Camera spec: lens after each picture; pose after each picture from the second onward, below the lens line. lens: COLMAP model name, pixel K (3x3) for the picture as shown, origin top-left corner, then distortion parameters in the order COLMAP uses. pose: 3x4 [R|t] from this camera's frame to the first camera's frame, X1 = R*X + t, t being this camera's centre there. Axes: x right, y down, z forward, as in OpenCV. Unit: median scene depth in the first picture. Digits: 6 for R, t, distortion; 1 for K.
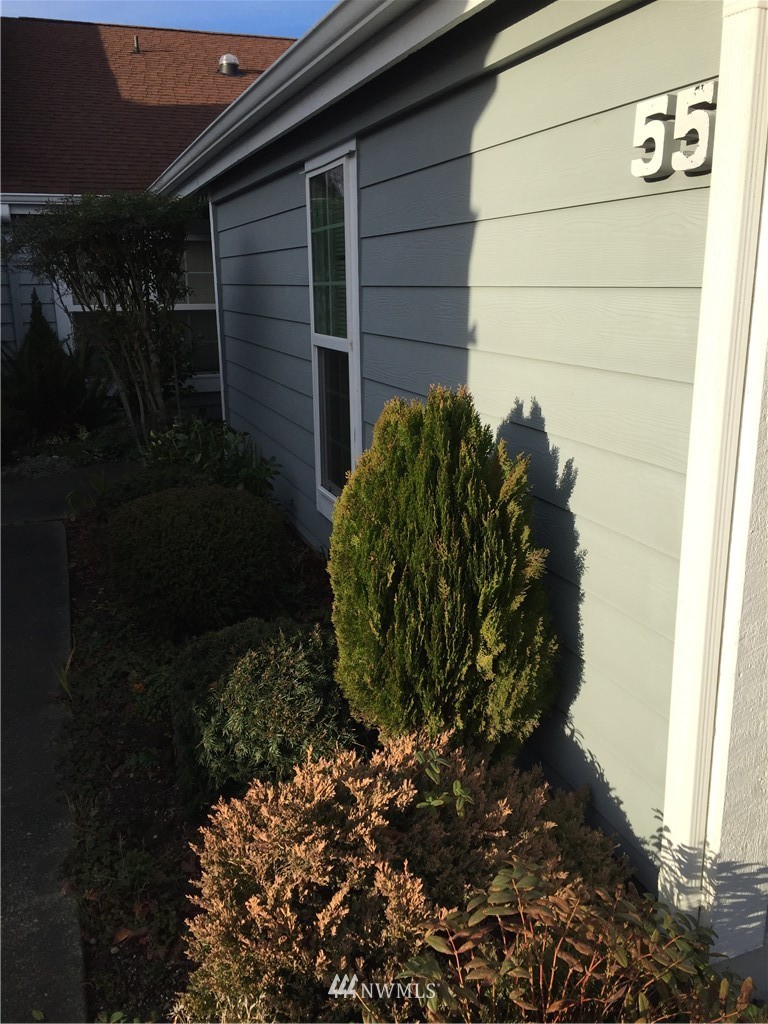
lens RADIAL K [[870.7, 0, 384.0], [0, 870.7, 512.0], [0, 0, 1]] dist [-0.000007, -0.008745]
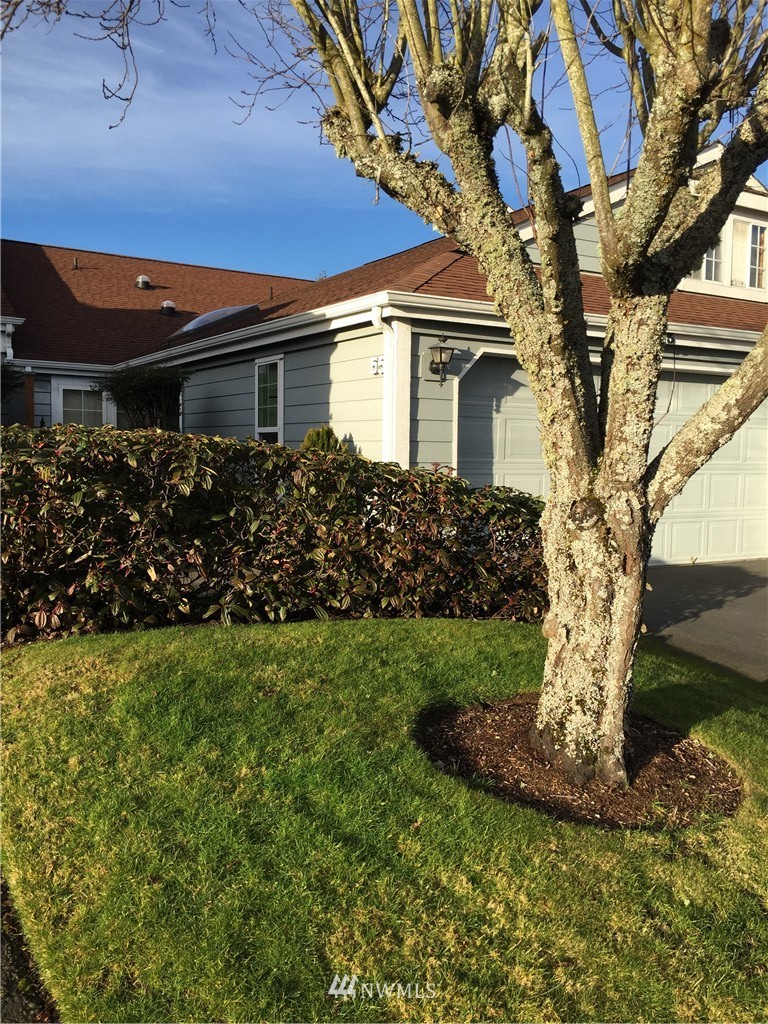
lens RADIAL K [[870.7, 0, 384.0], [0, 870.7, 512.0], [0, 0, 1]] dist [-0.000007, -0.008745]
pose [[0.979056, 0.015464, 0.203001, -0.295862], [0.023512, 0.981851, -0.188192, 0.629896], [-0.202227, 0.189023, 0.960924, -1.727421]]
